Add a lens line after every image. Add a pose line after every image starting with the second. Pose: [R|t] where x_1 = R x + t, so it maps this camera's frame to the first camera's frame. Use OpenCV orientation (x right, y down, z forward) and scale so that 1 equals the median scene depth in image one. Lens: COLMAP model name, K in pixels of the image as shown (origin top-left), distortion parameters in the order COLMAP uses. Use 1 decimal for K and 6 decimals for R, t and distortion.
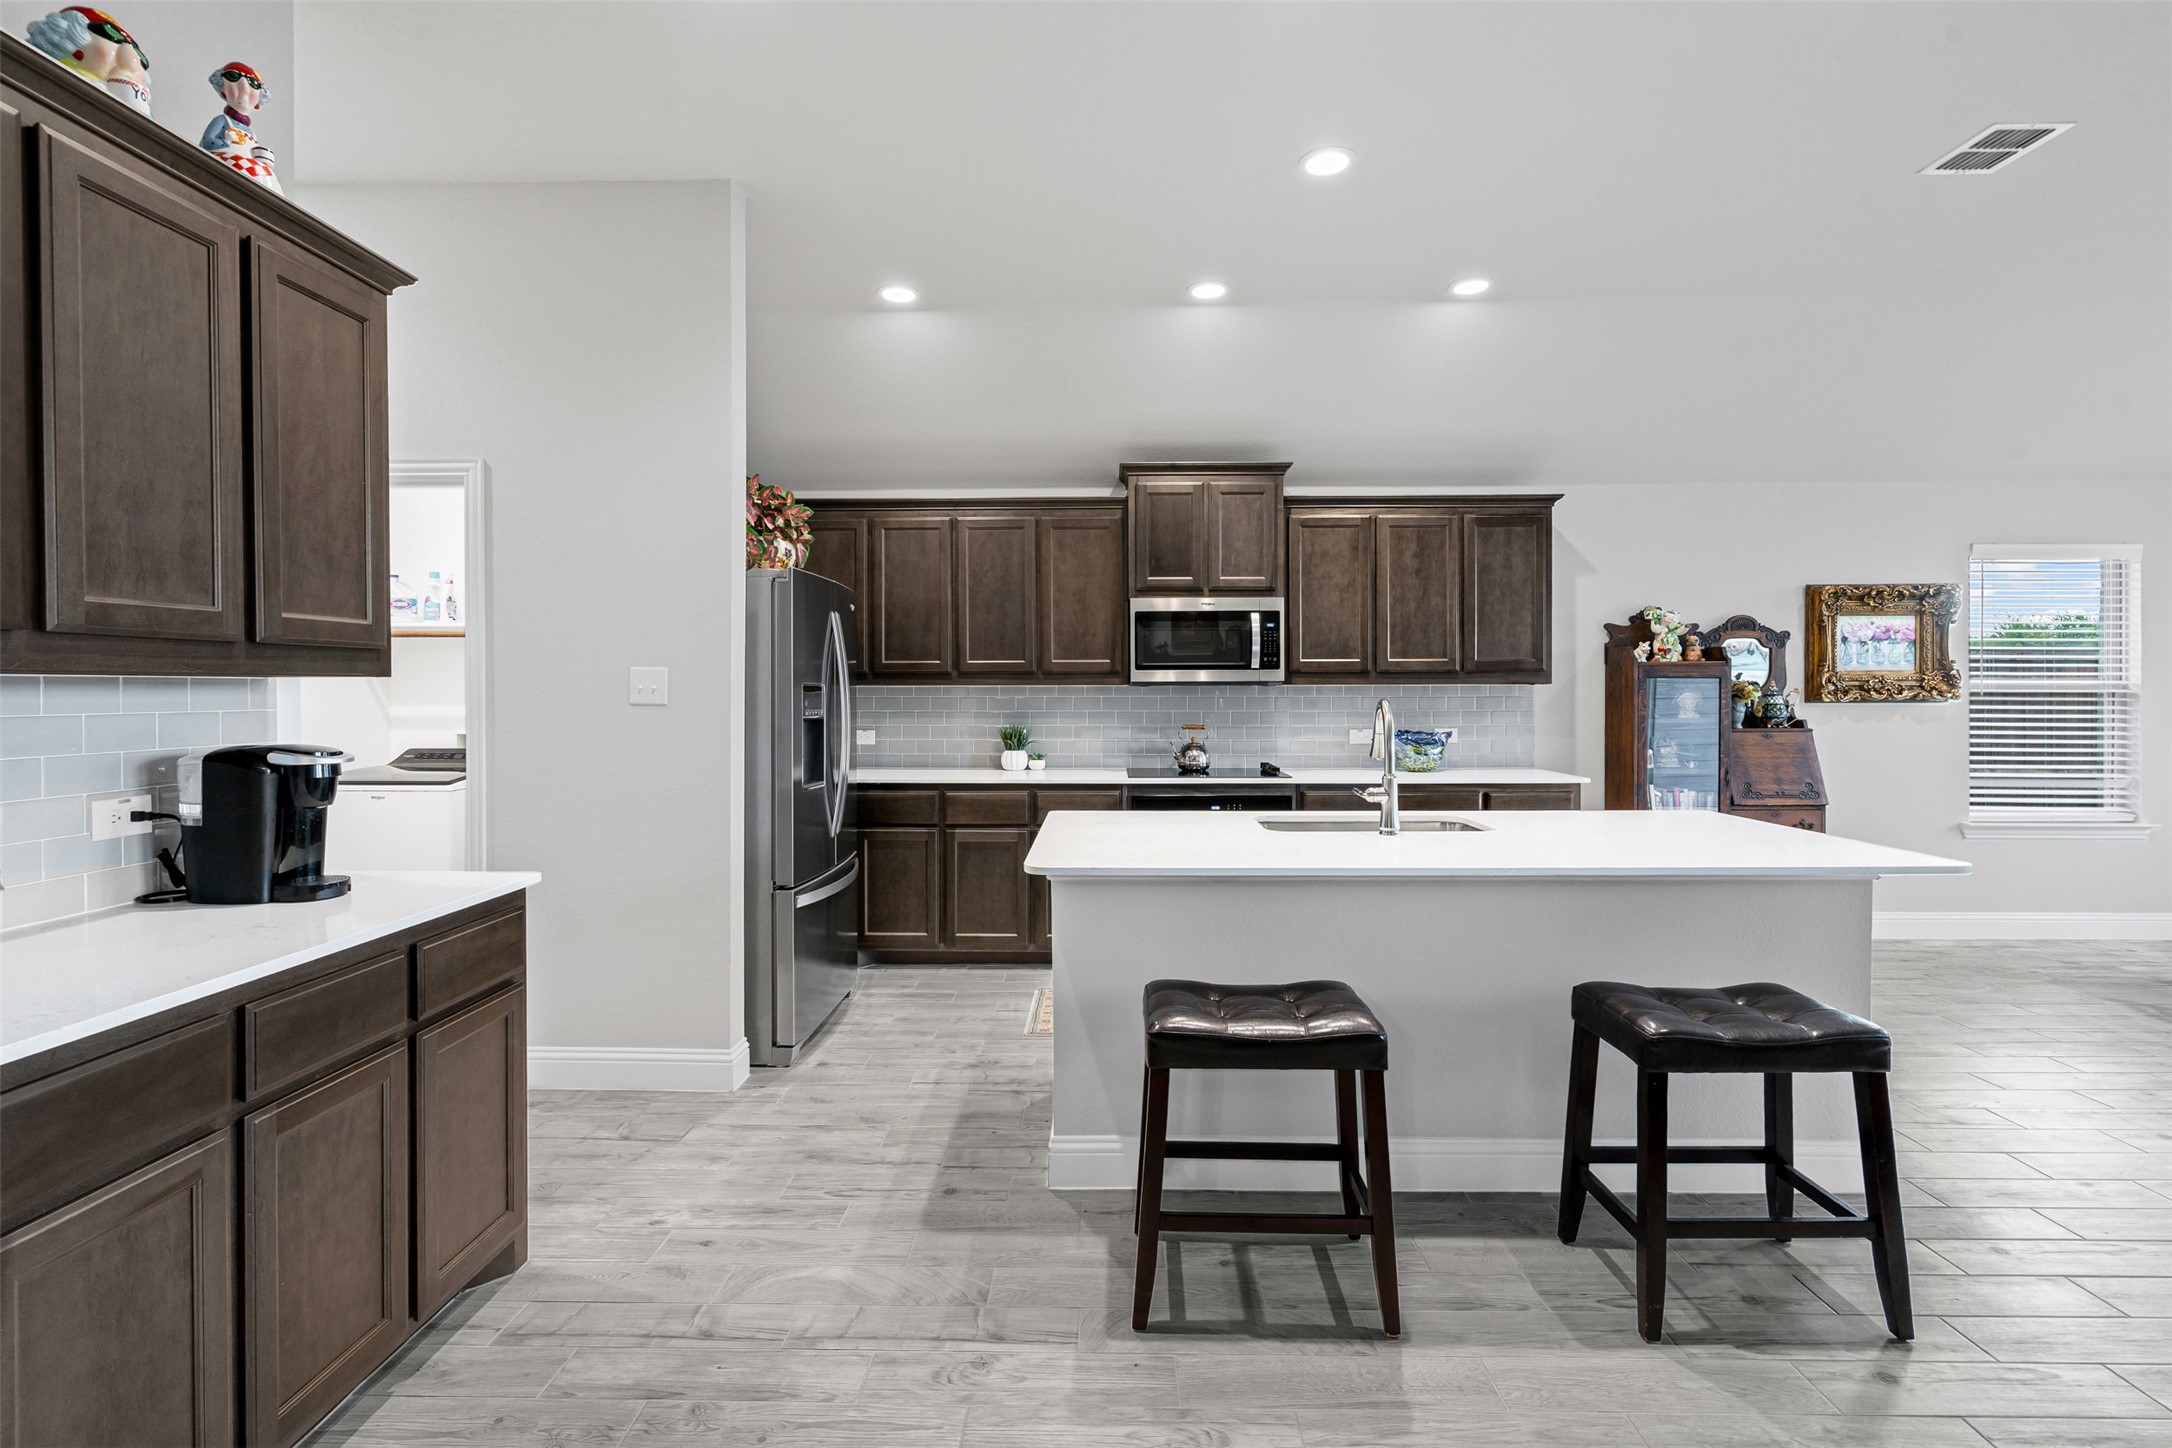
lens RADIAL K [[1020.8, 0, 1077.1], [0, 1020.8, 692.0], [0, 0, 1]] dist [-0.002516, 0.000569]
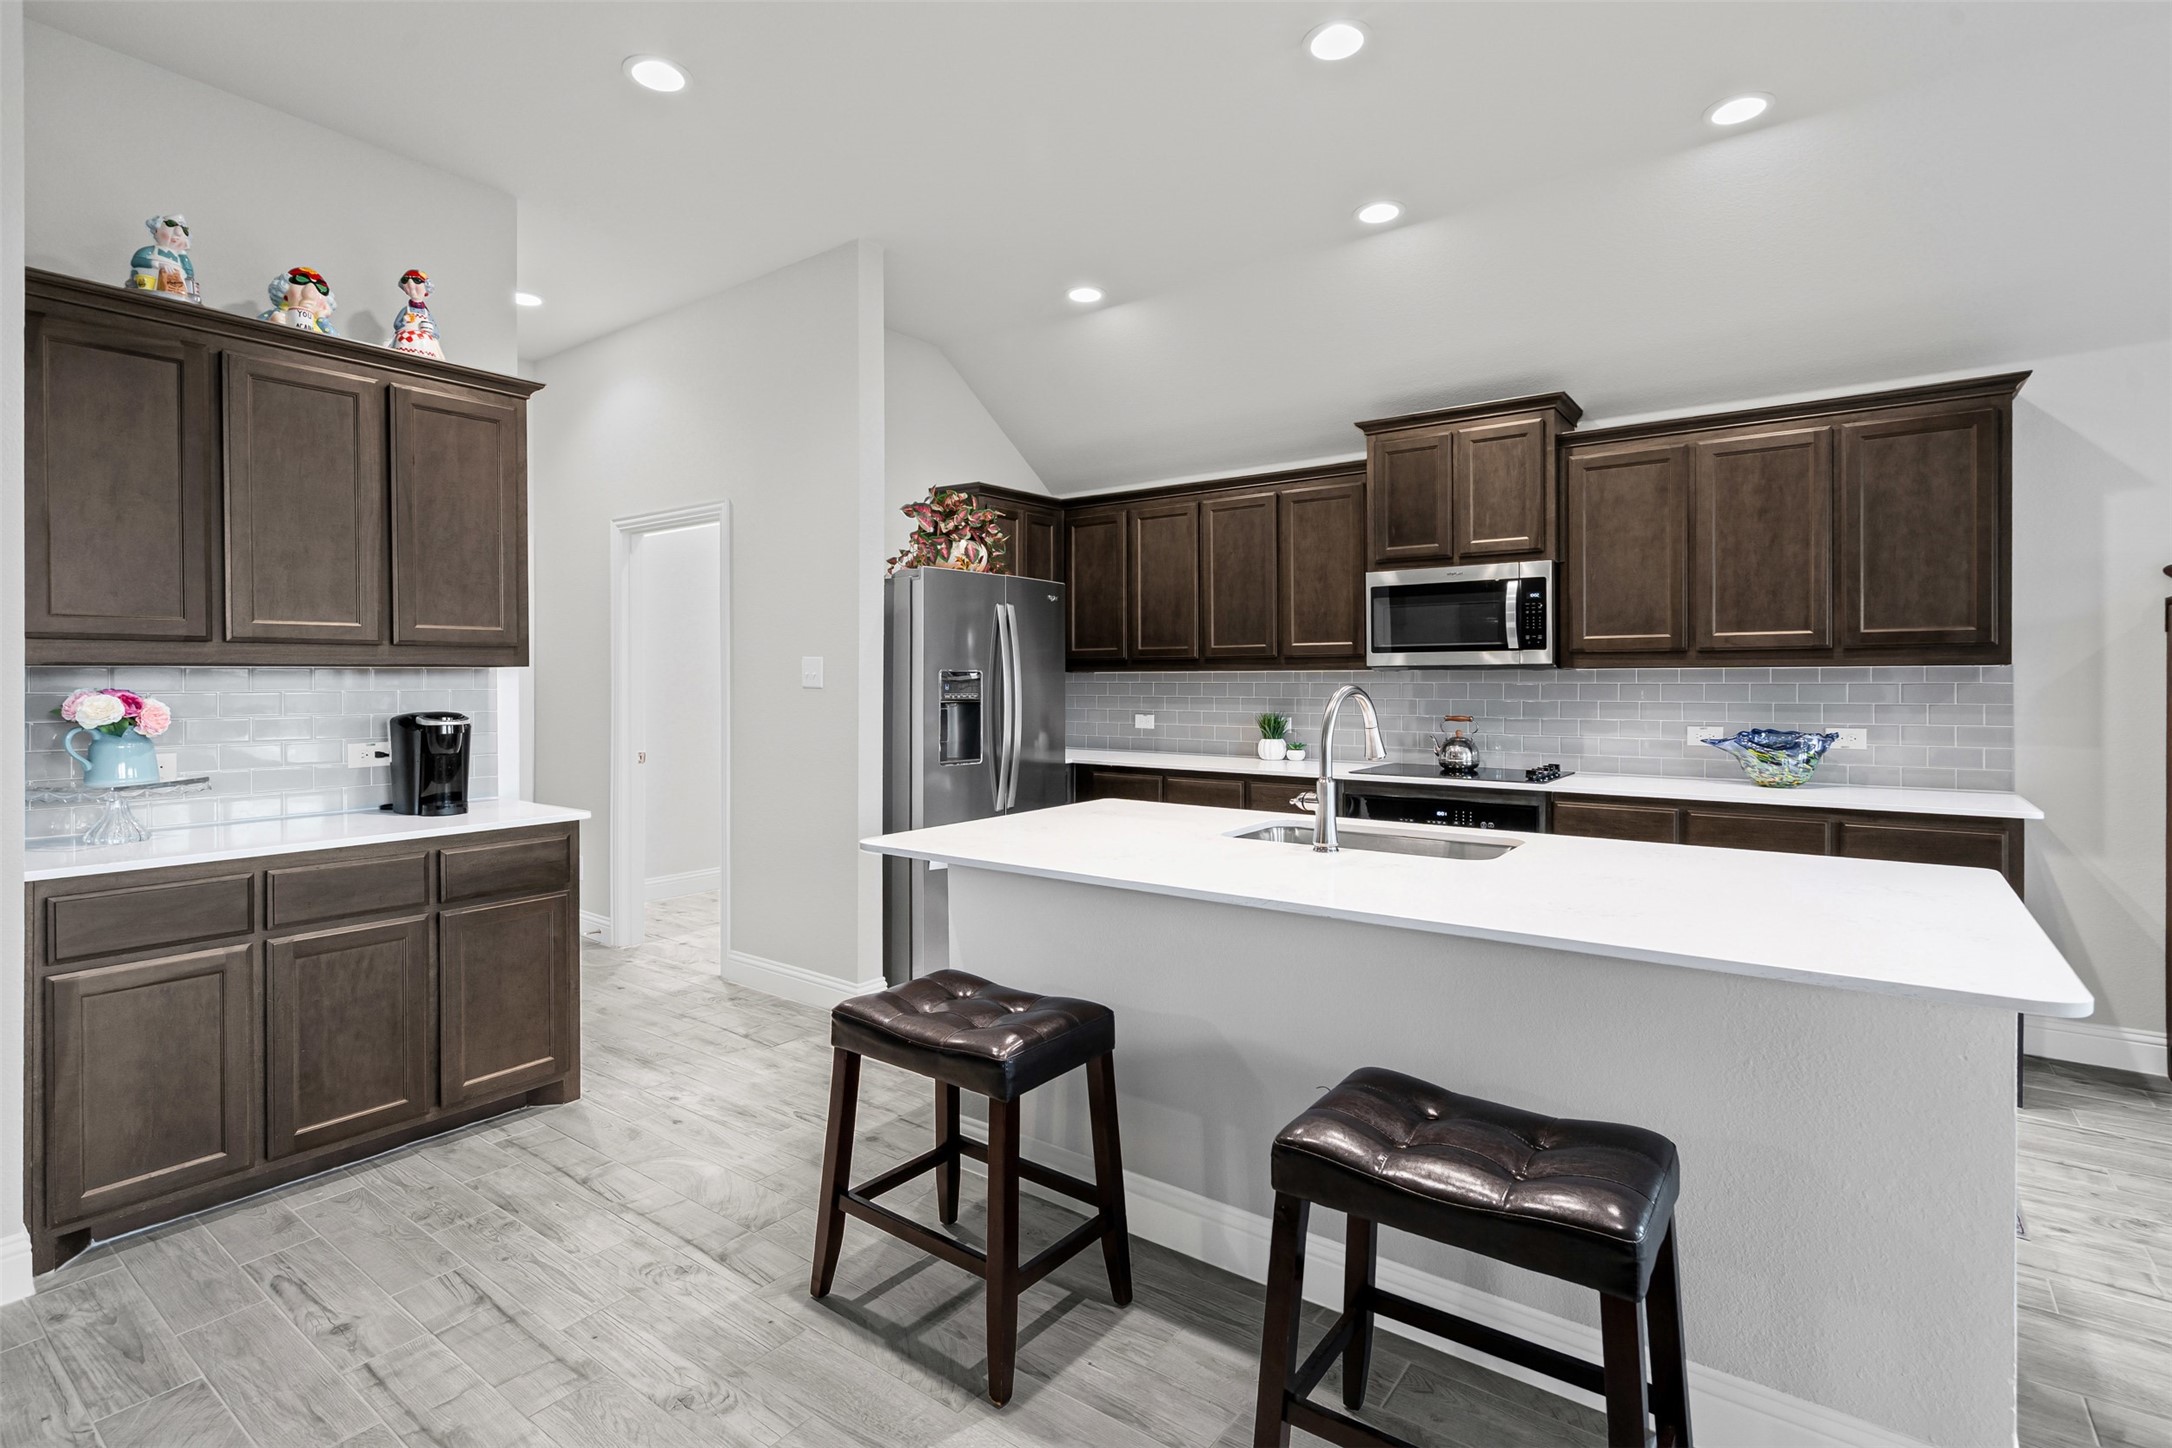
lens RADIAL K [[1016.8, 0, 1087.4], [0, 1016.8, 677.6], [0, 0, 1]] dist [-0.003288, 0.000181]
pose [[0.818935, -0.000939, -0.573886, 0.361046], [0.000144, 0.999999, -0.001430, 0.001233], [0.573887, 0.001089, 0.818934, 0.131883]]
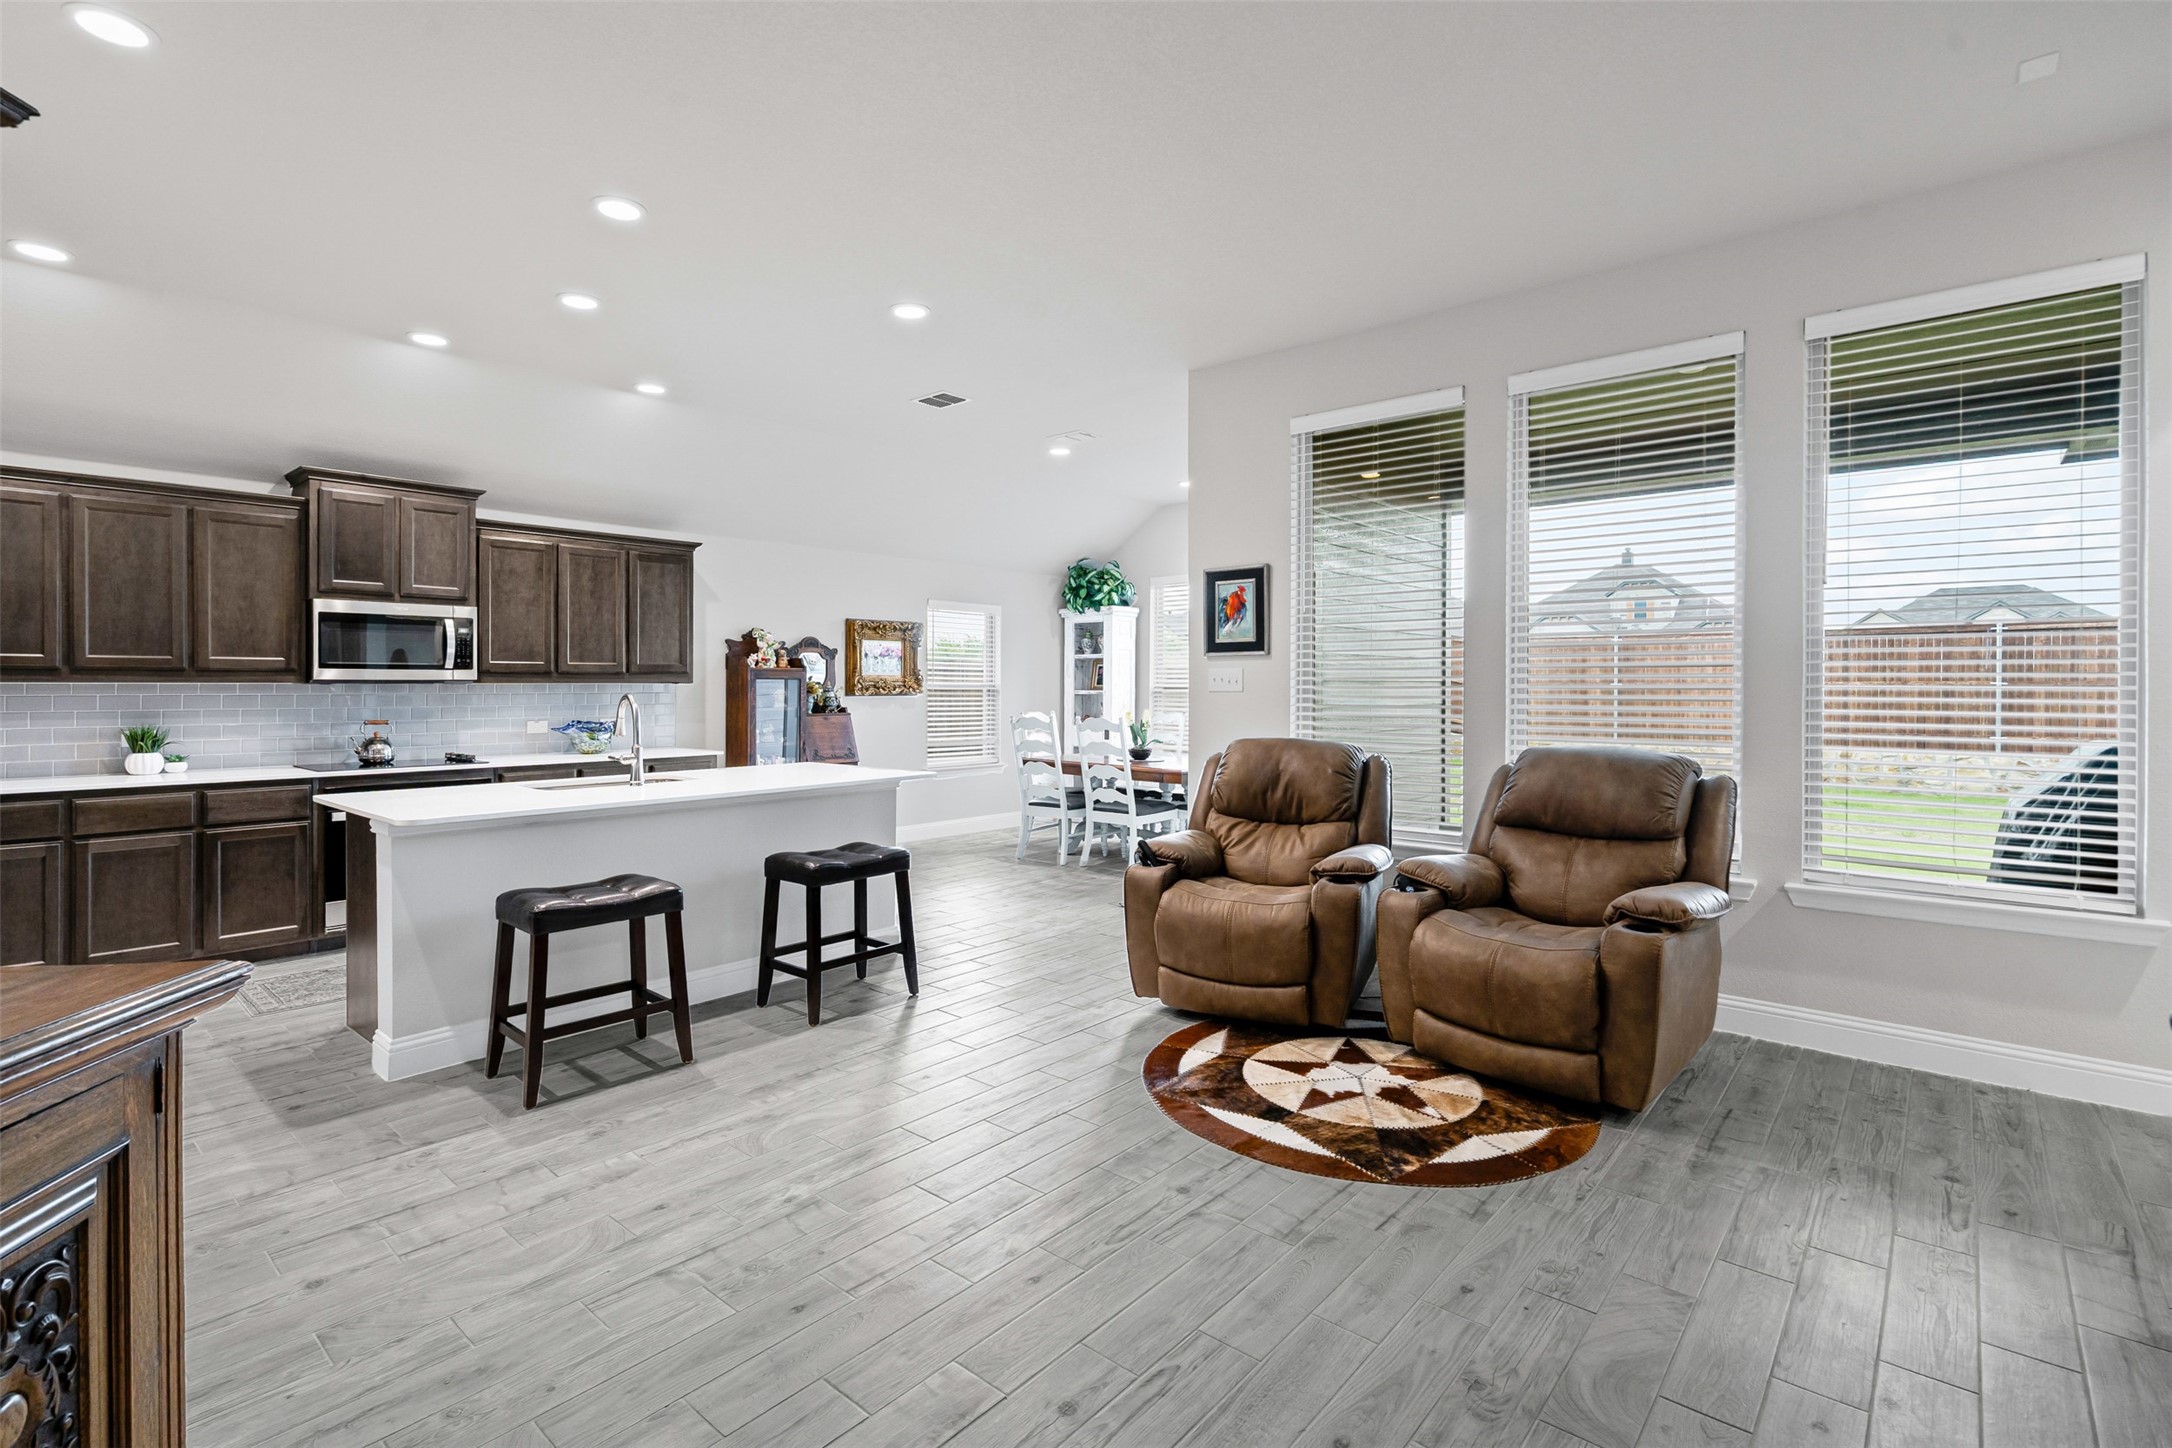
lens RADIAL K [[1006.3, 0, 1087.2], [0, 1006.3, 684.8], [0, 0, 1]] dist [-0.003349, 0.000167]
pose [[0.632119, 0.002180, 0.774868, -0.238346], [0.001741, 0.999990, -0.004233, 0.000852], [-0.774869, 0.004025, 0.632109, -0.245375]]
